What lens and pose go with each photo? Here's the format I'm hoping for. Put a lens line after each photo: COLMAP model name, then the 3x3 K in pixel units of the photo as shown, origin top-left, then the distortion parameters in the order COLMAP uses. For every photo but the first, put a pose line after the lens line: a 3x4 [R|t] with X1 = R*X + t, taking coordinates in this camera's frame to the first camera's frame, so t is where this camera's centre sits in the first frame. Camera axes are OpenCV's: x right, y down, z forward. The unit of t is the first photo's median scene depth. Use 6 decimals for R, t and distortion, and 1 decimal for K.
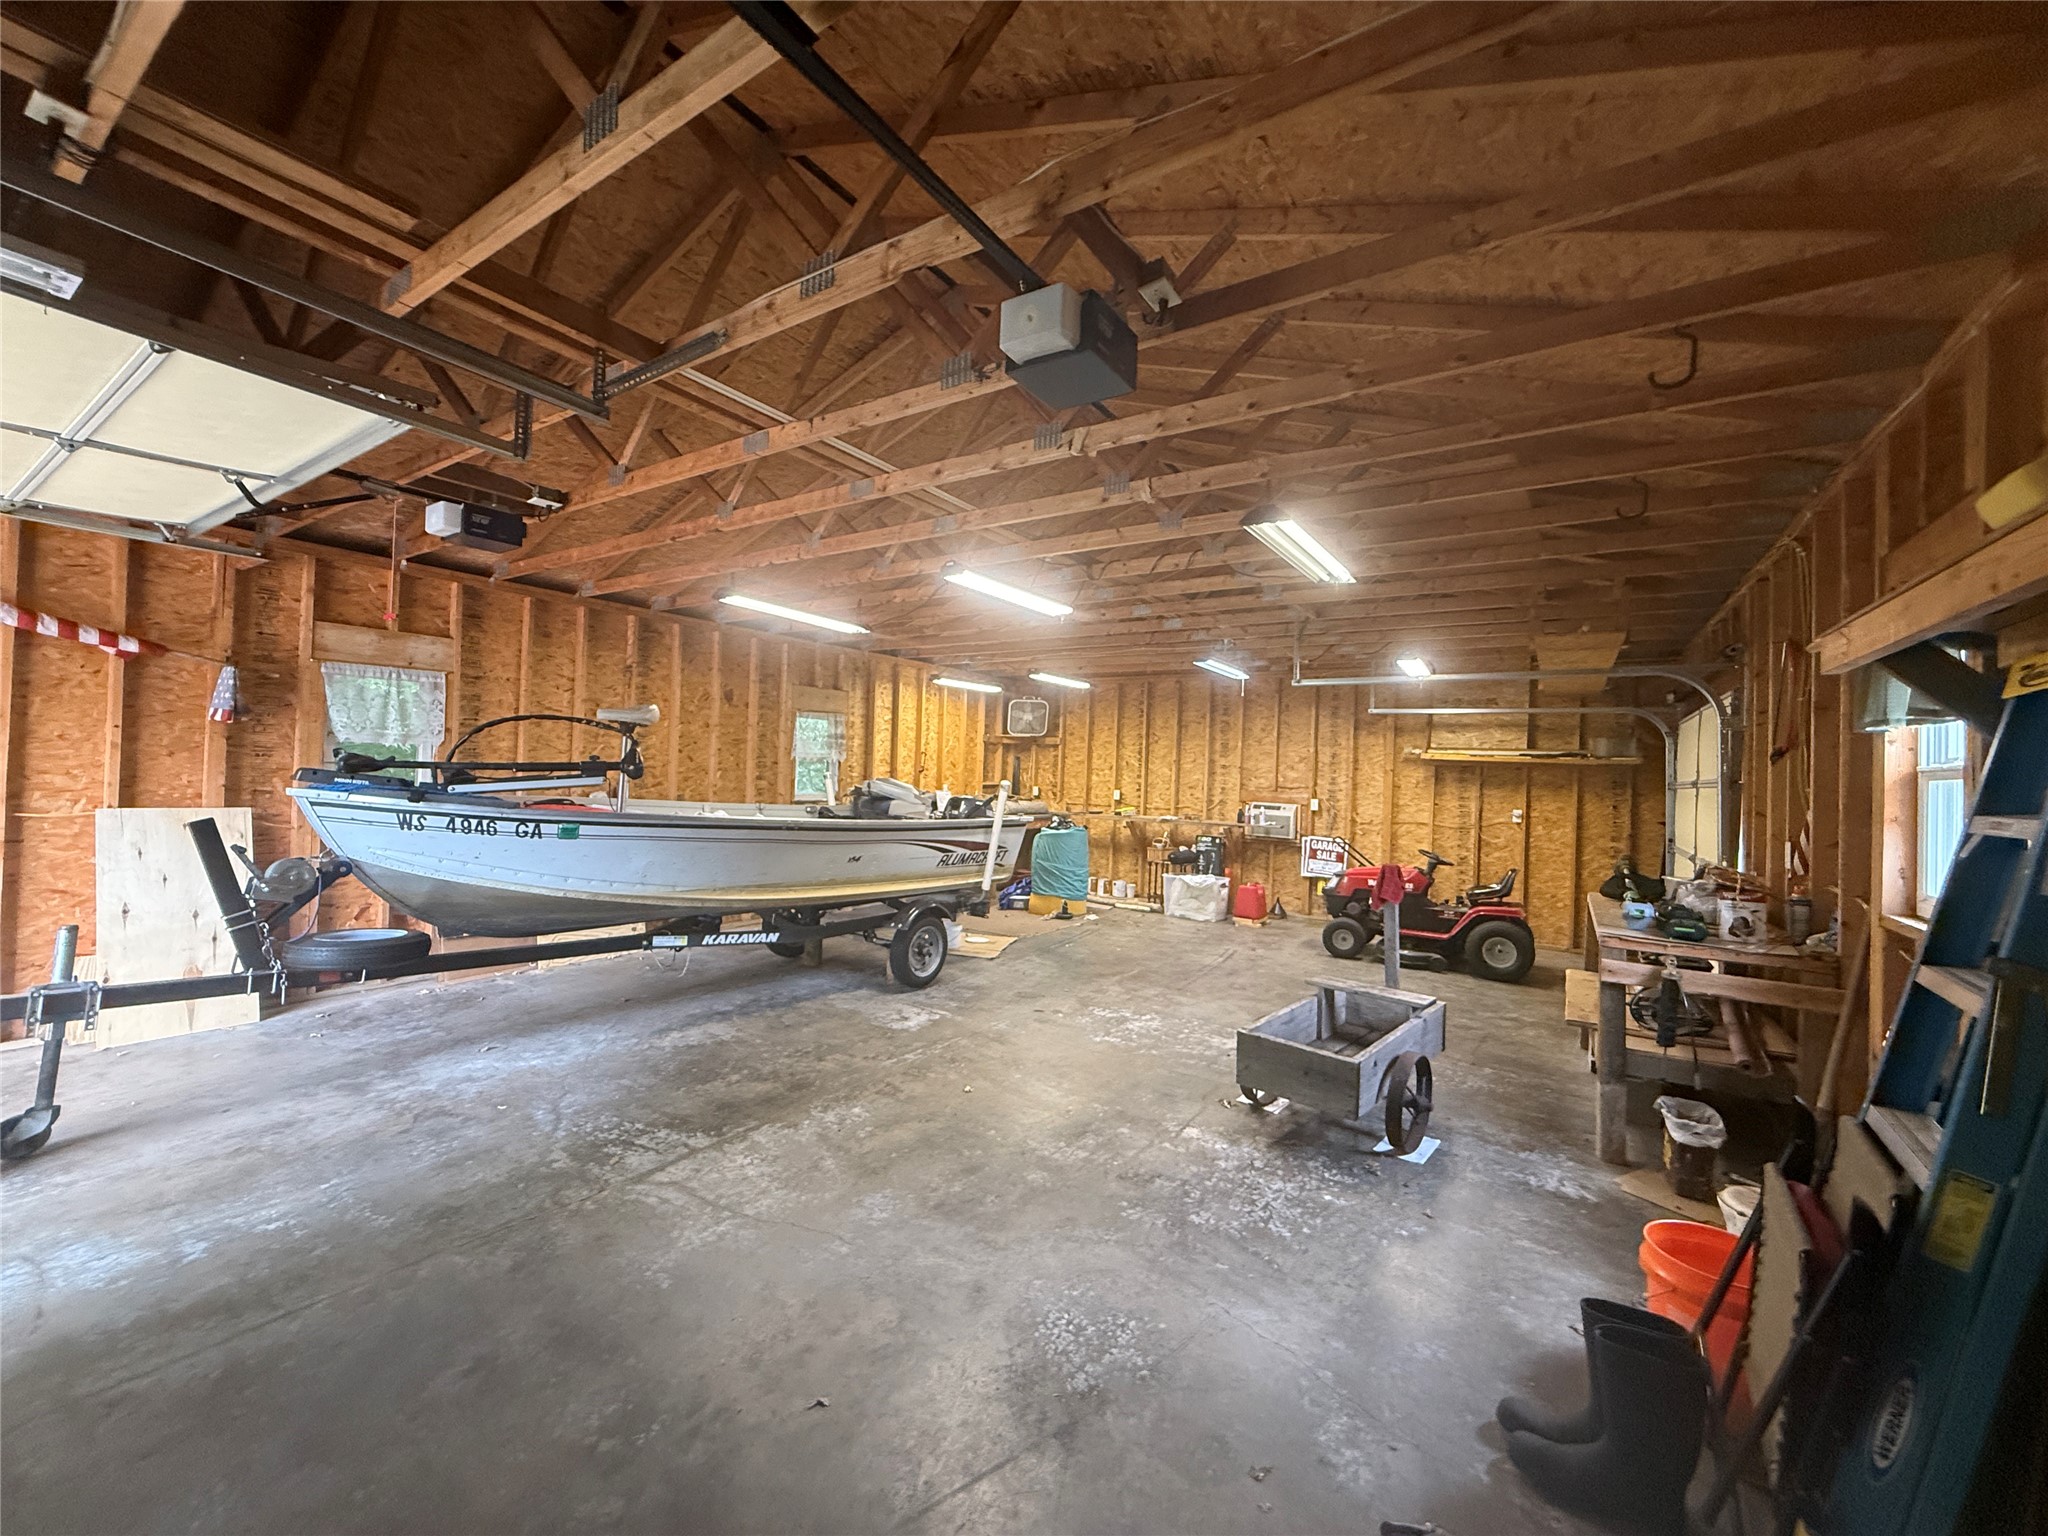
lens RADIAL K [[831.0, 0, 1024.0], [0, 831.0, 768.0], [0, 0, 1]] dist [0.000164, 0.000422]
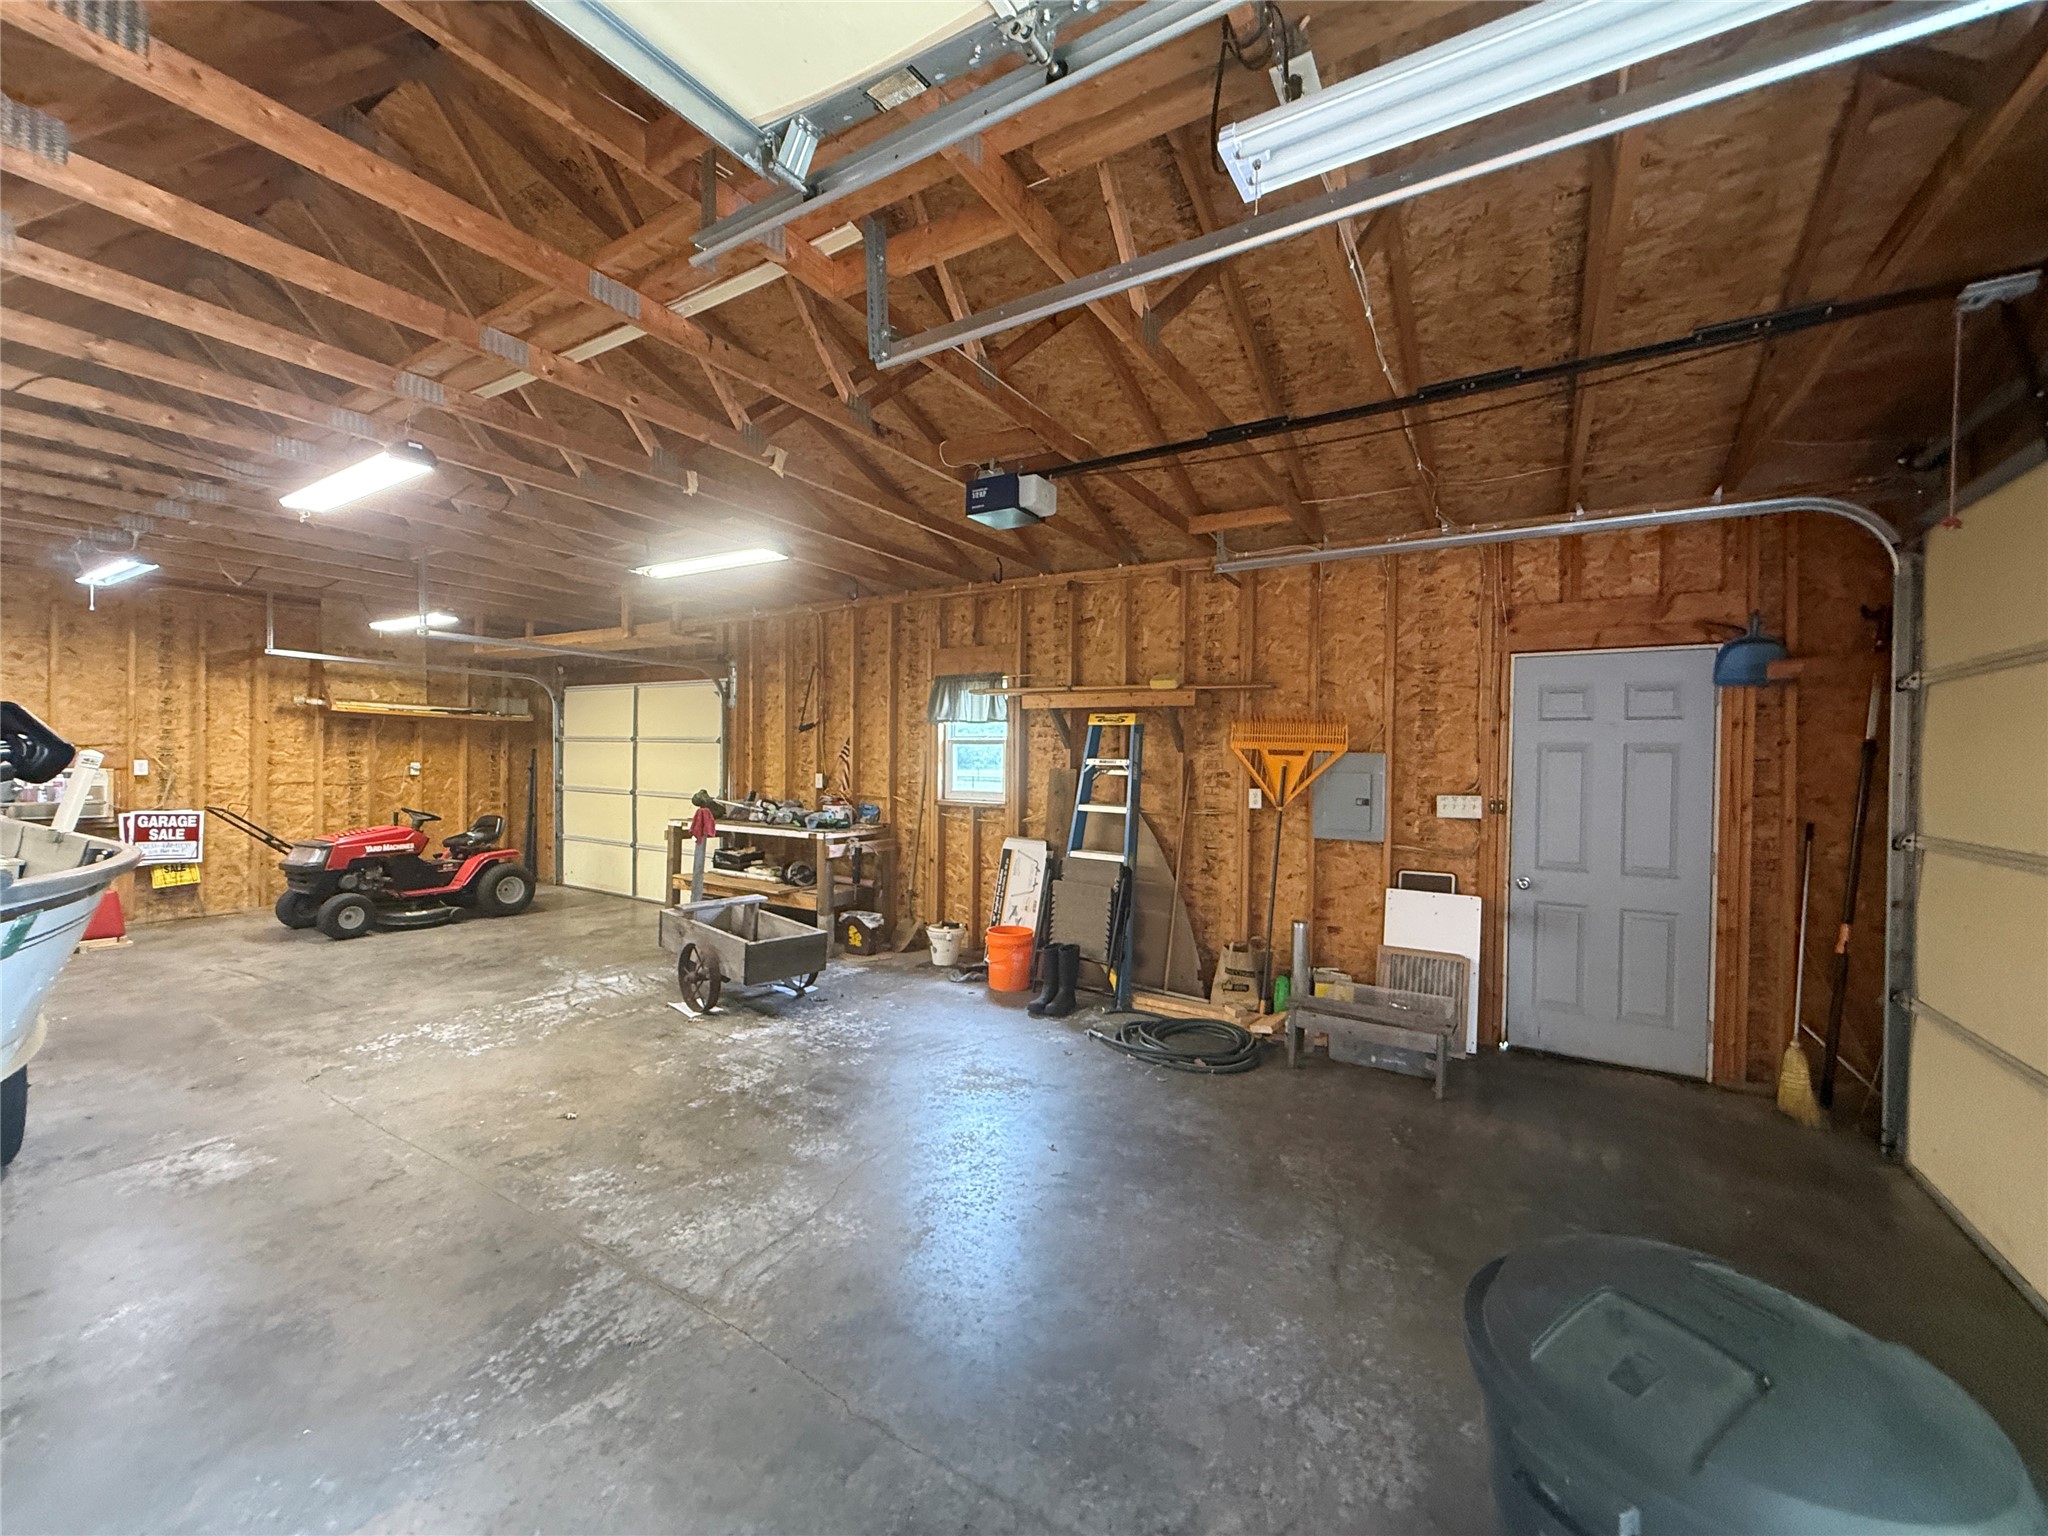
lens RADIAL K [[831.0, 0, 1024.0], [0, 831.0, 768.0], [0, 0, 1]] dist [0.000164, 0.000422]
pose [[-0.043544, -0.049261, 0.997836, -0.772698], [-0.027405, 0.998467, 0.048097, -0.021851], [-0.998676, -0.025251, -0.044827, 0.484742]]
